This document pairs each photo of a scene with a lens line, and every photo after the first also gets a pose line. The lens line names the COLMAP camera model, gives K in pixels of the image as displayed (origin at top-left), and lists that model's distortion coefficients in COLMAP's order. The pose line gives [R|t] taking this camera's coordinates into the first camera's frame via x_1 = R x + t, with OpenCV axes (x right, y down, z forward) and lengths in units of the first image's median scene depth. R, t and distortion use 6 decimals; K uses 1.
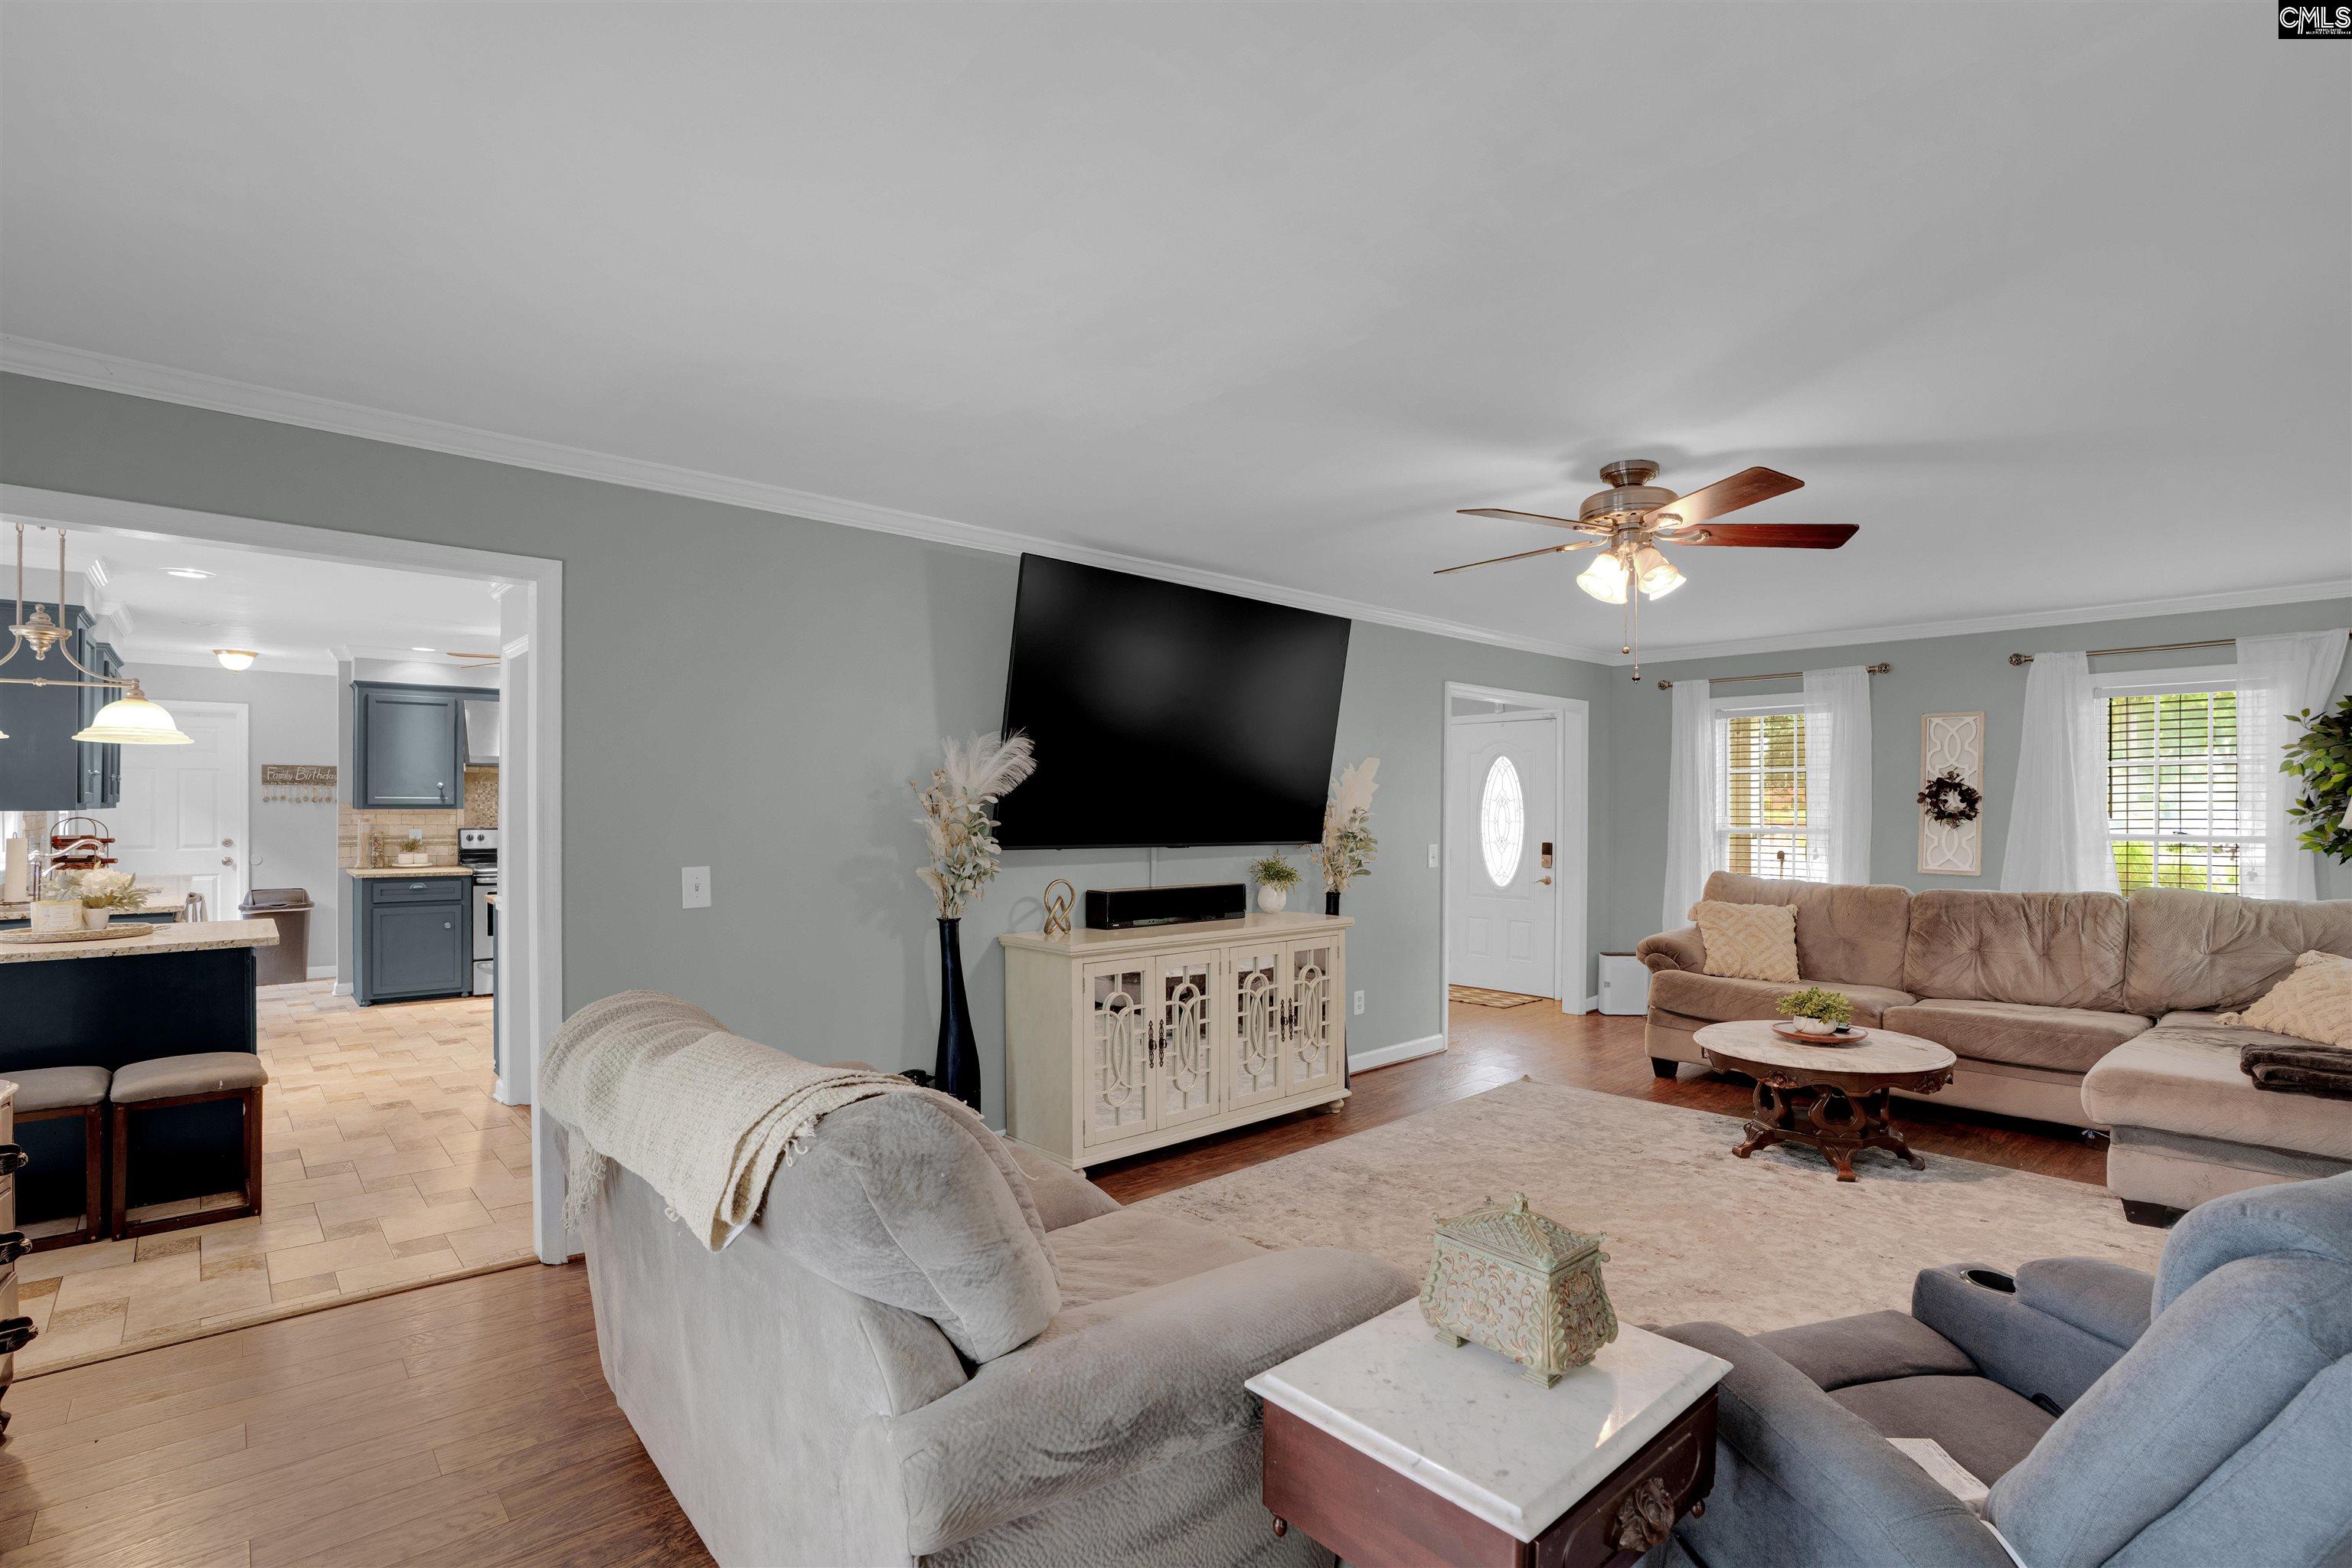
lens RADIAL K [[1085.8, 0, 1183.1], [0, 1085.8, 803.9], [0, 0, 1]] dist [-0.002917, -0.000215]
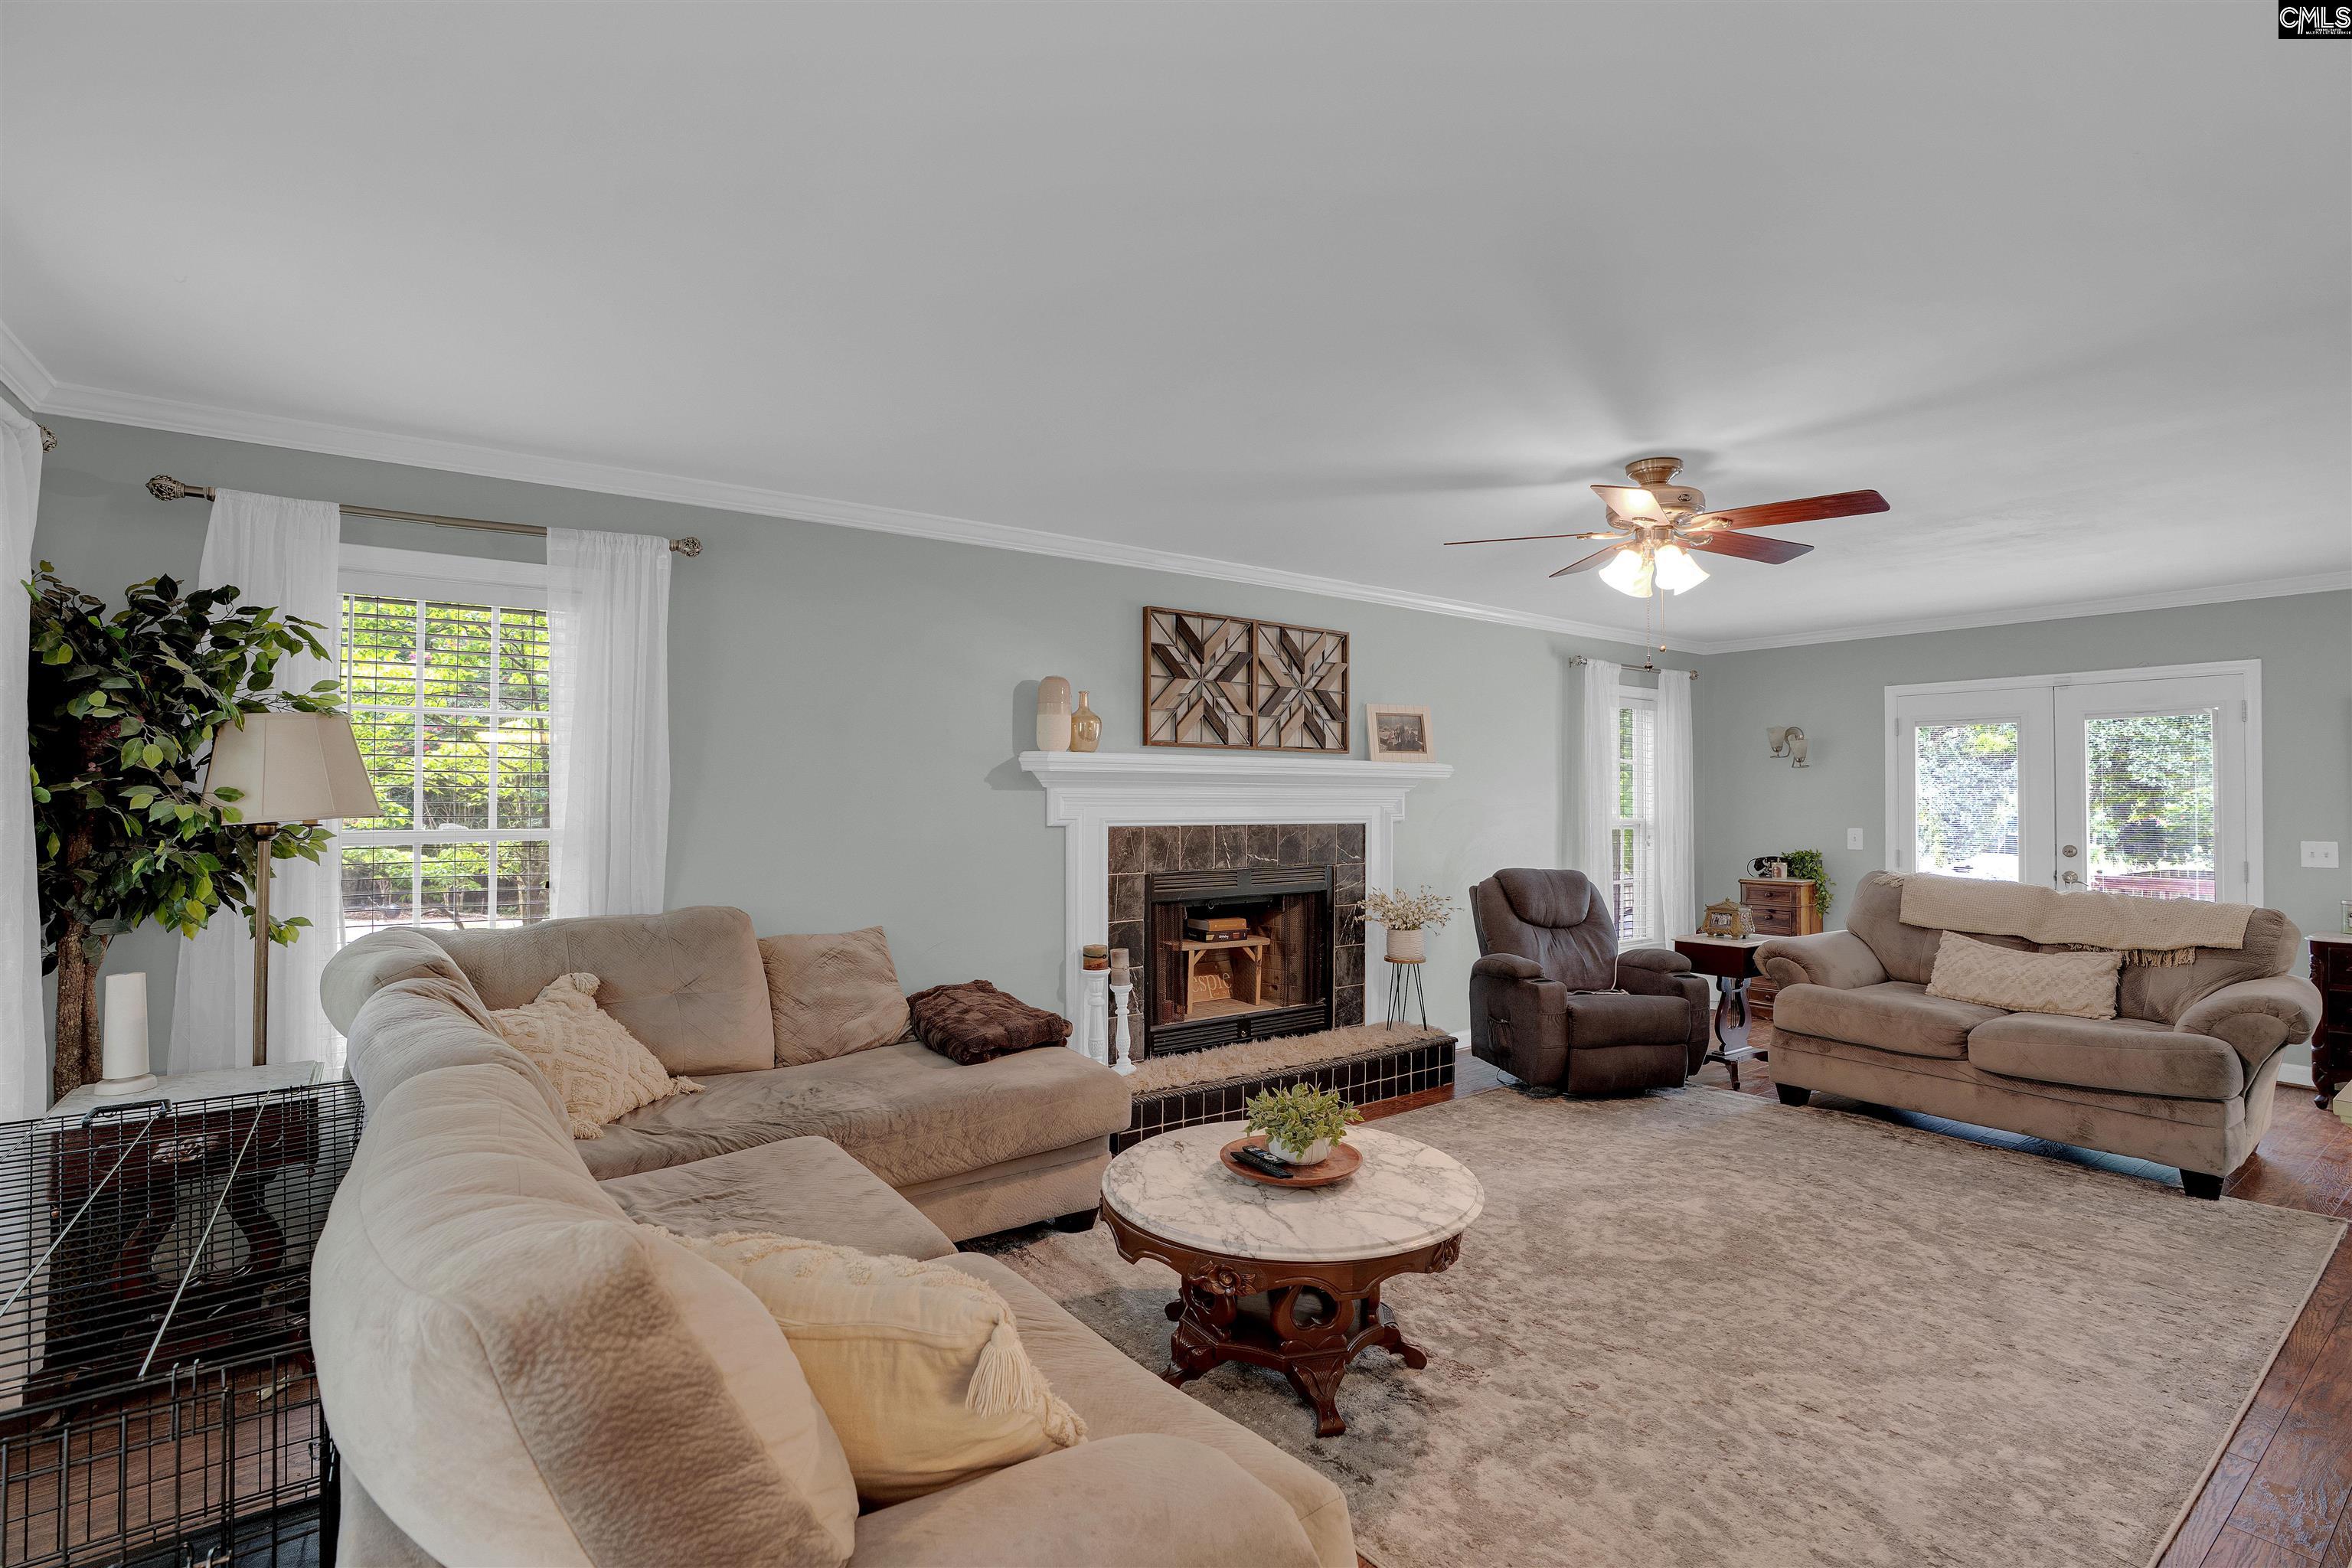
lens RADIAL K [[1085.8, 0, 1163.8], [0, 1085.8, 789.2], [0, 0, 1]] dist [-0.002917, -0.000215]
pose [[-0.991664, 0.001004, 0.128844, 0.354756], [-0.002927, 0.999536, -0.030321, 0.009327], [-0.128814, -0.030445, -0.991201, 1.011991]]
